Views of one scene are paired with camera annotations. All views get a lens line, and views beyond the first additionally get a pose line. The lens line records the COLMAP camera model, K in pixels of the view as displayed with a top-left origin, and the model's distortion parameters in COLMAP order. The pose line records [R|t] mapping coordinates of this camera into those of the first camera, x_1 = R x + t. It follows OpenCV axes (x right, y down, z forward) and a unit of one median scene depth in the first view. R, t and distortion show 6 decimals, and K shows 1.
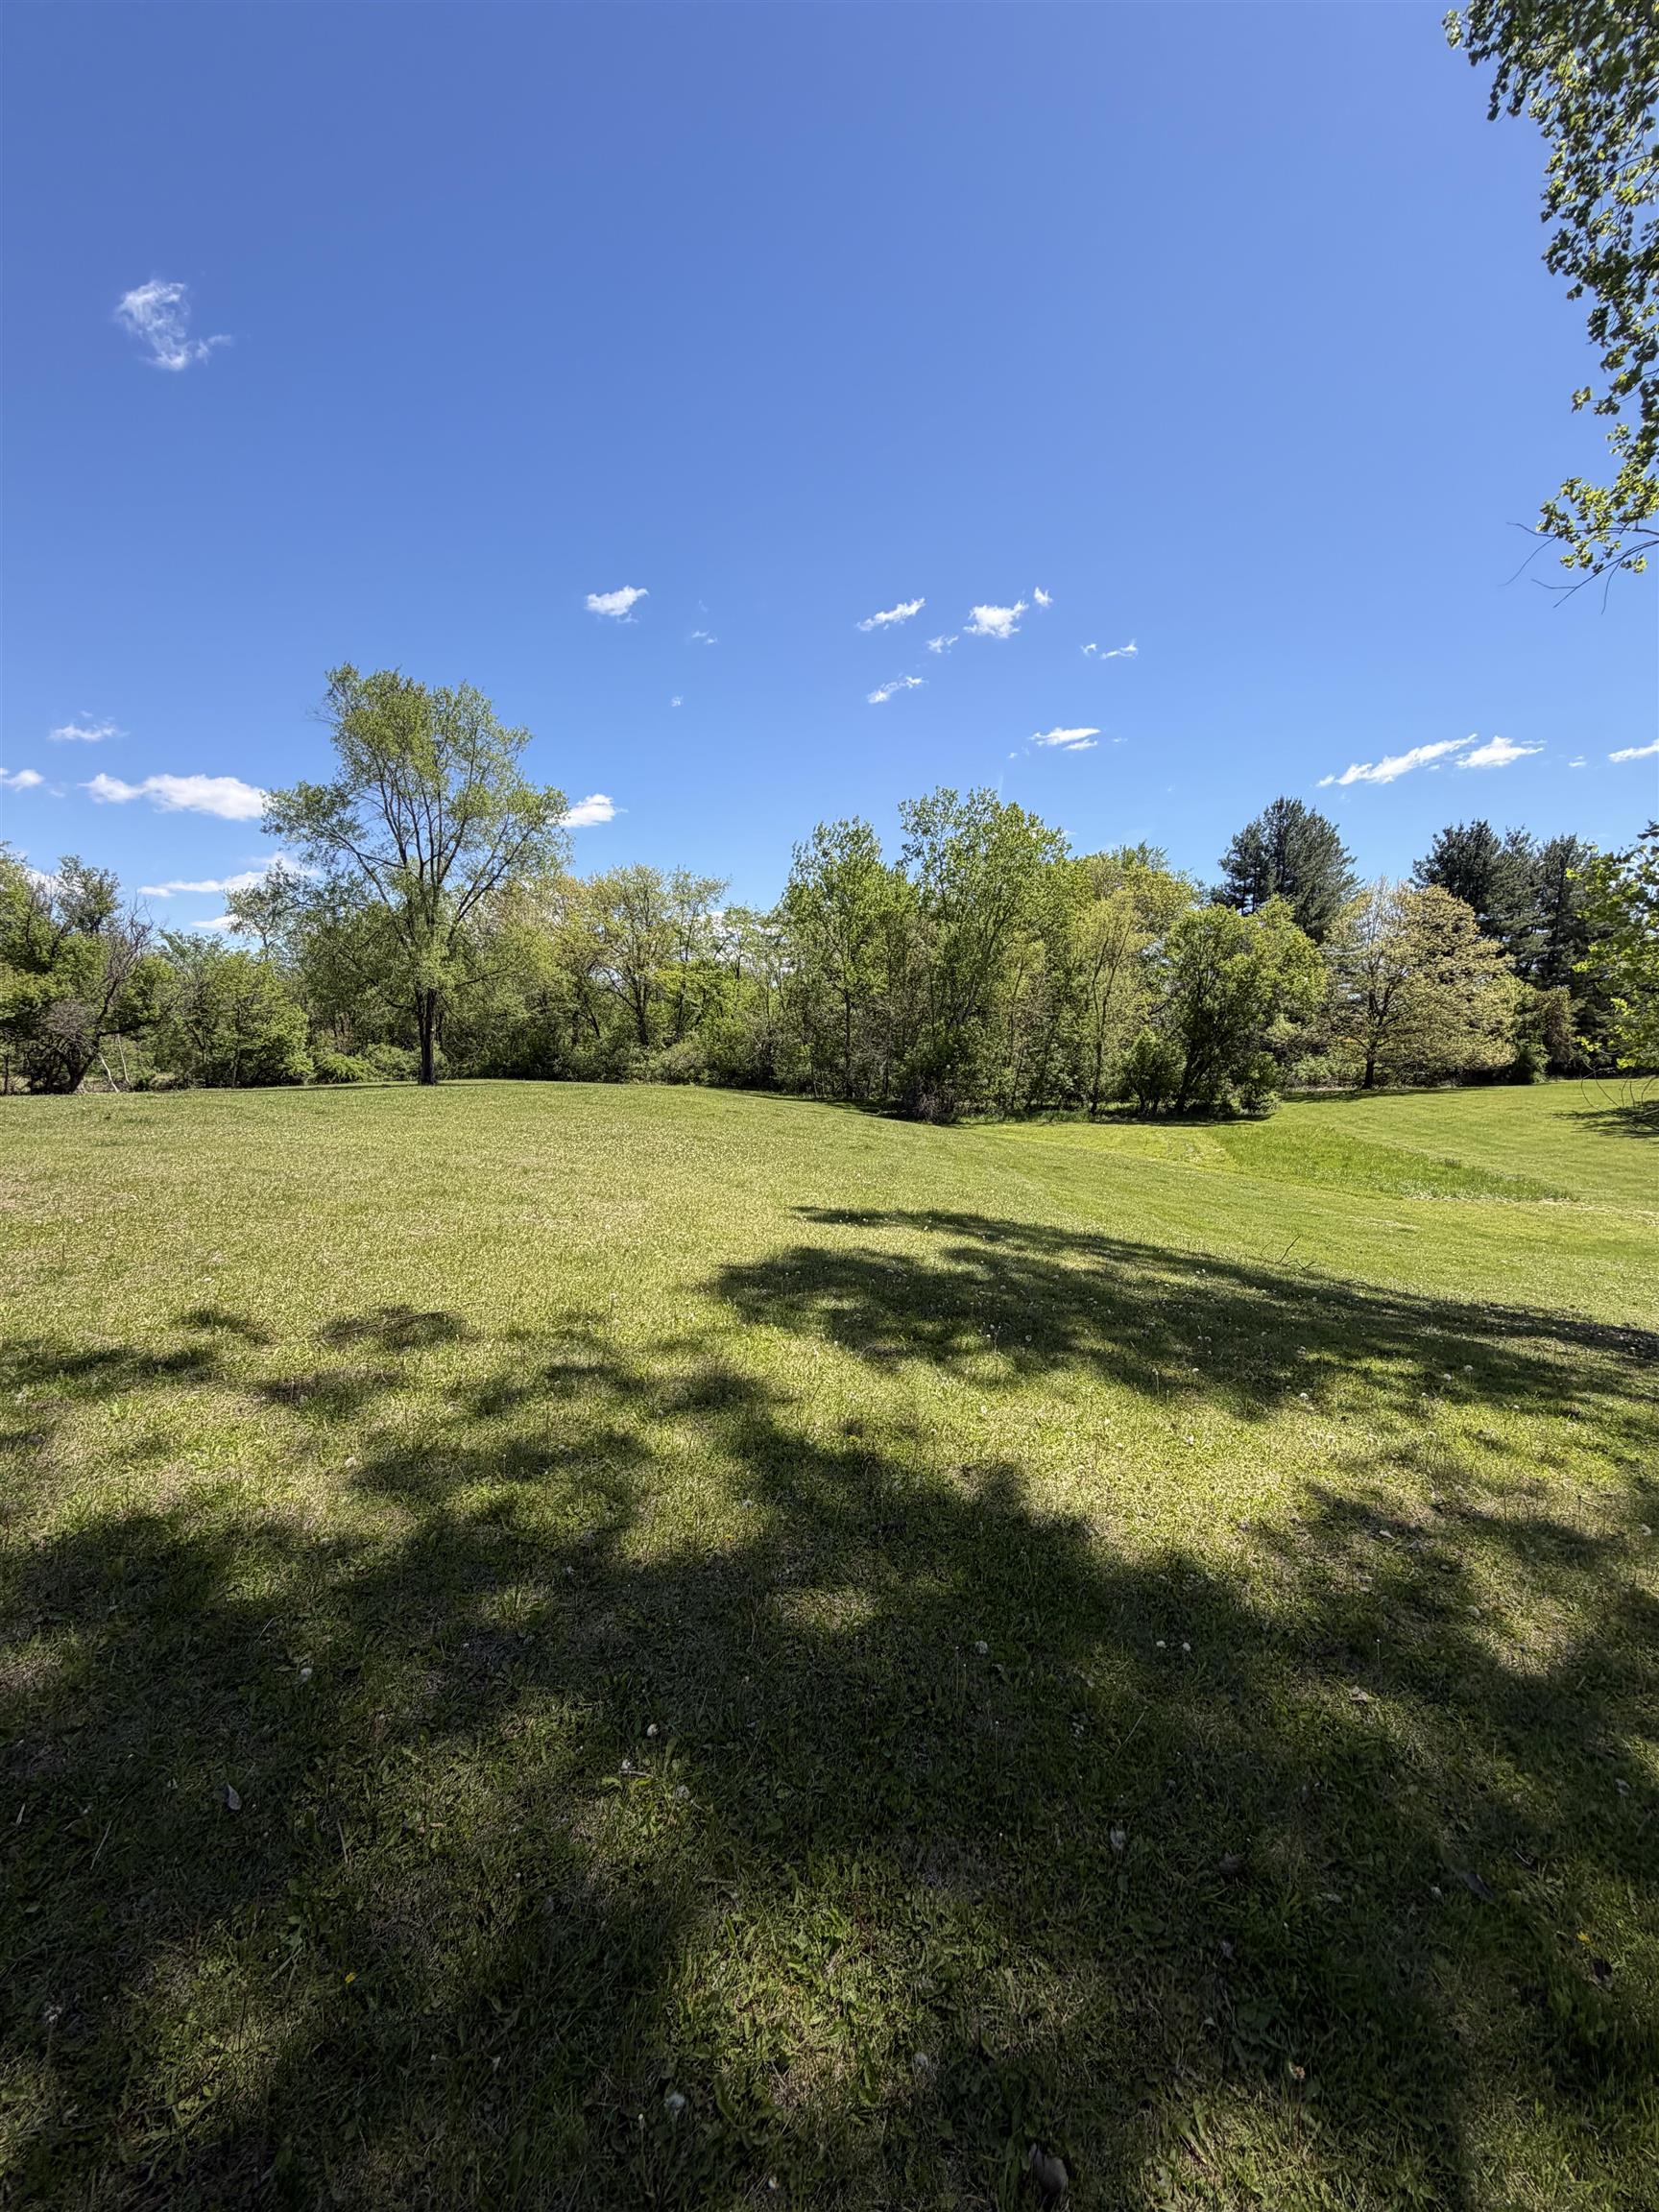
lens RADIAL K [[892.5, 0, 835.6], [0, 892.5, 1097.7], [0, 0, 1]] dist [0.001214, 0.000578]
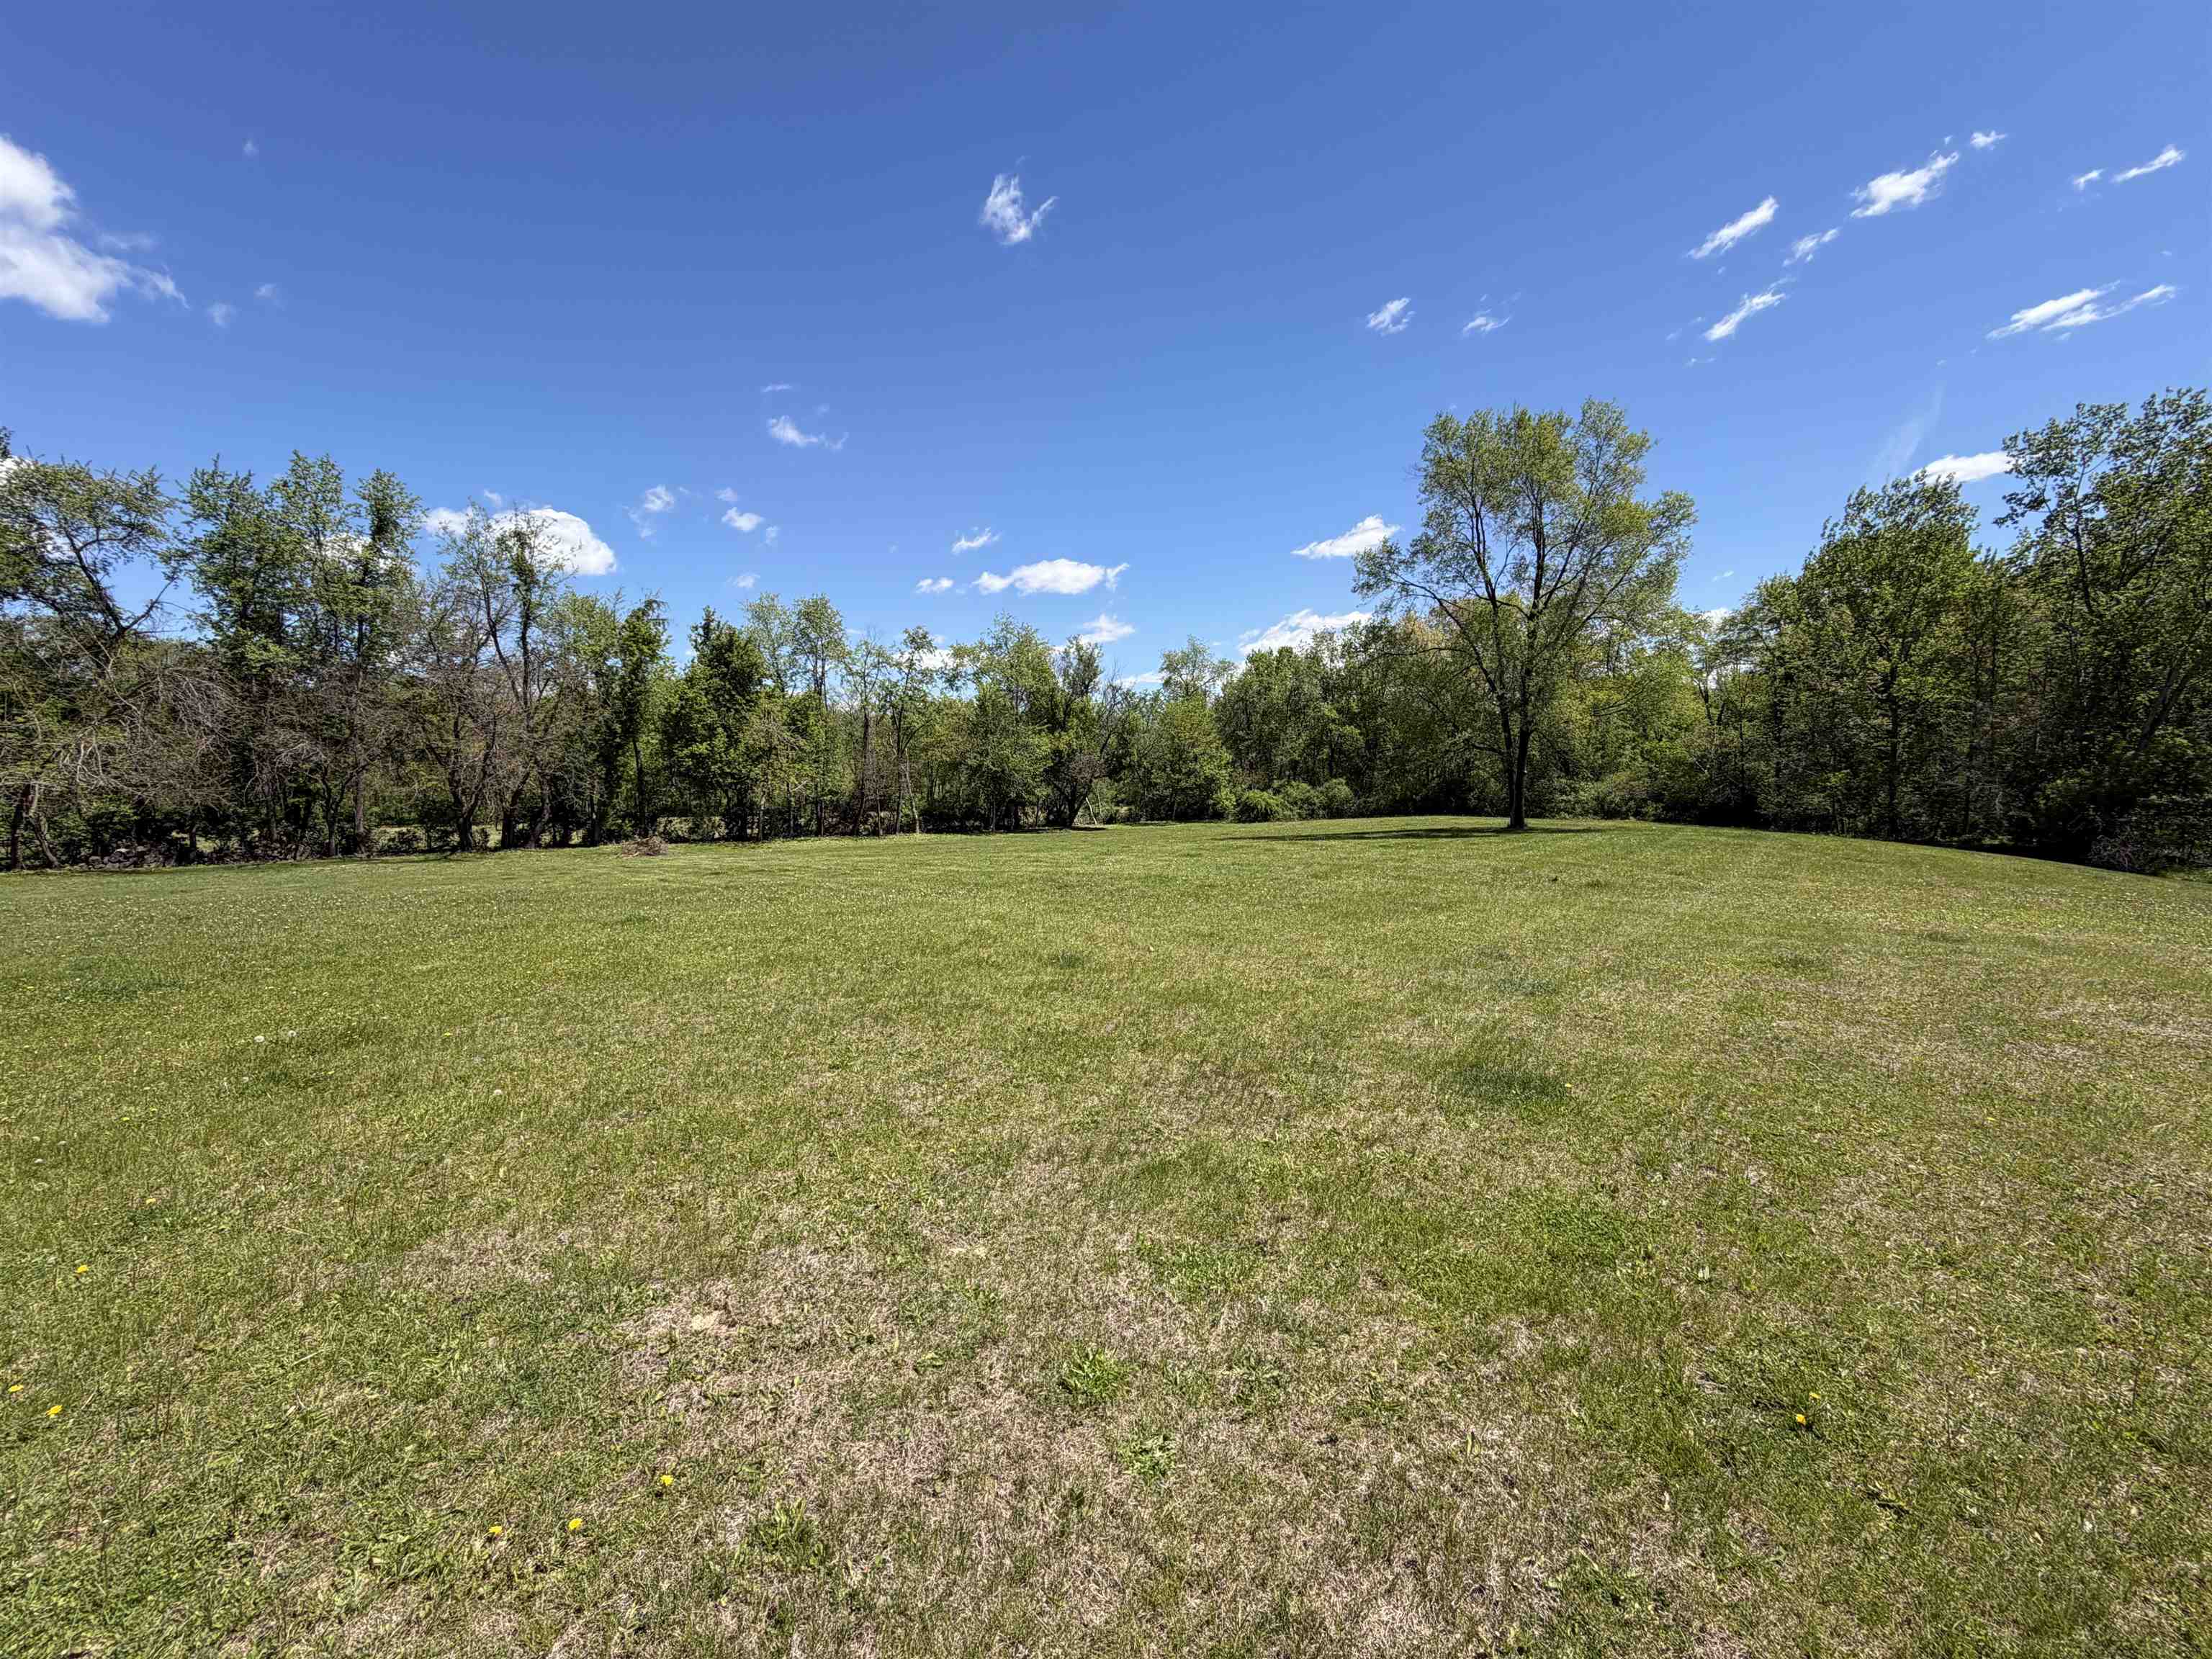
lens RADIAL K [[892.5, 0, 1085.9], [0, 892.5, 824.4], [0, 0, 1]] dist [0.001214, 0.000578]
pose [[0.840728, 0.005248, -0.541432, -0.167511], [-0.006241, 0.999981, 0.000002, -0.007090], [0.541422, 0.003377, 0.840744, -0.033880]]
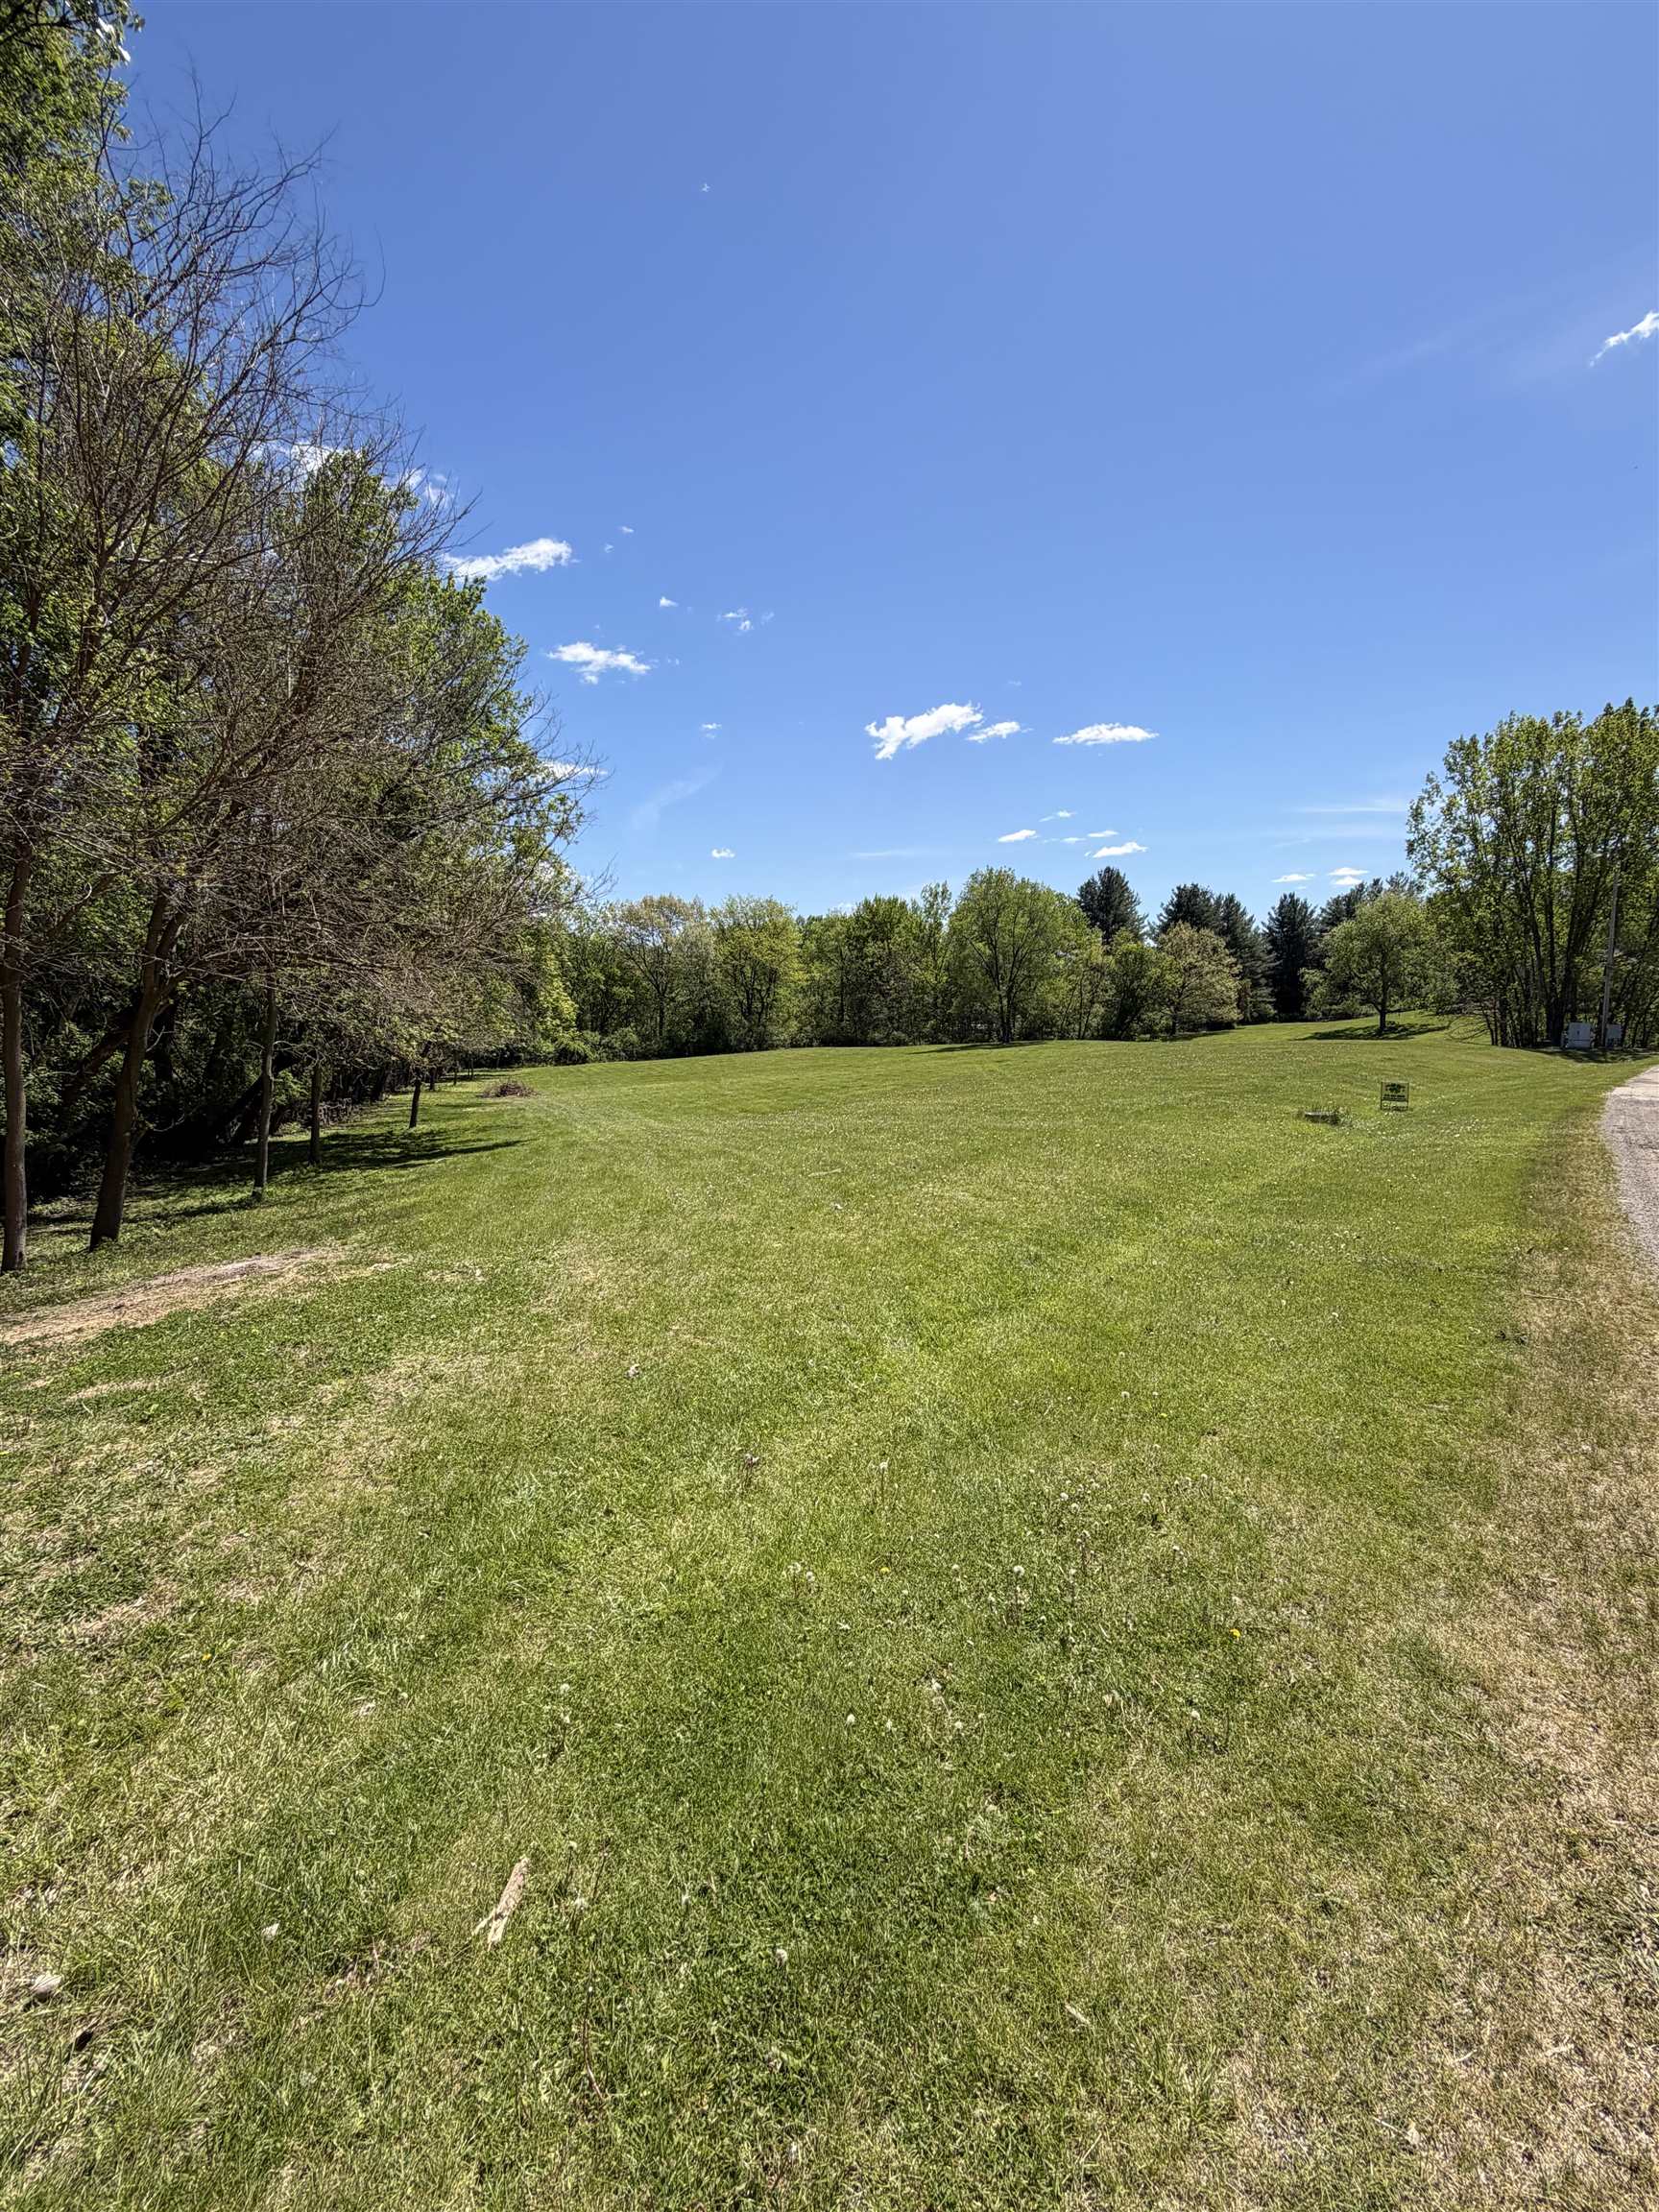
lens RADIAL K [[961.5, 0, 834.2], [0, 961.5, 1138.6], [0, 0, 1]] dist [0.002585, 0.000038]
pose [[0.897835, -0.084702, 0.432108, -0.983578], [0.054117, 0.995111, 0.082616, 0.002816], [-0.436993, -0.050791, 0.898030, -0.543652]]
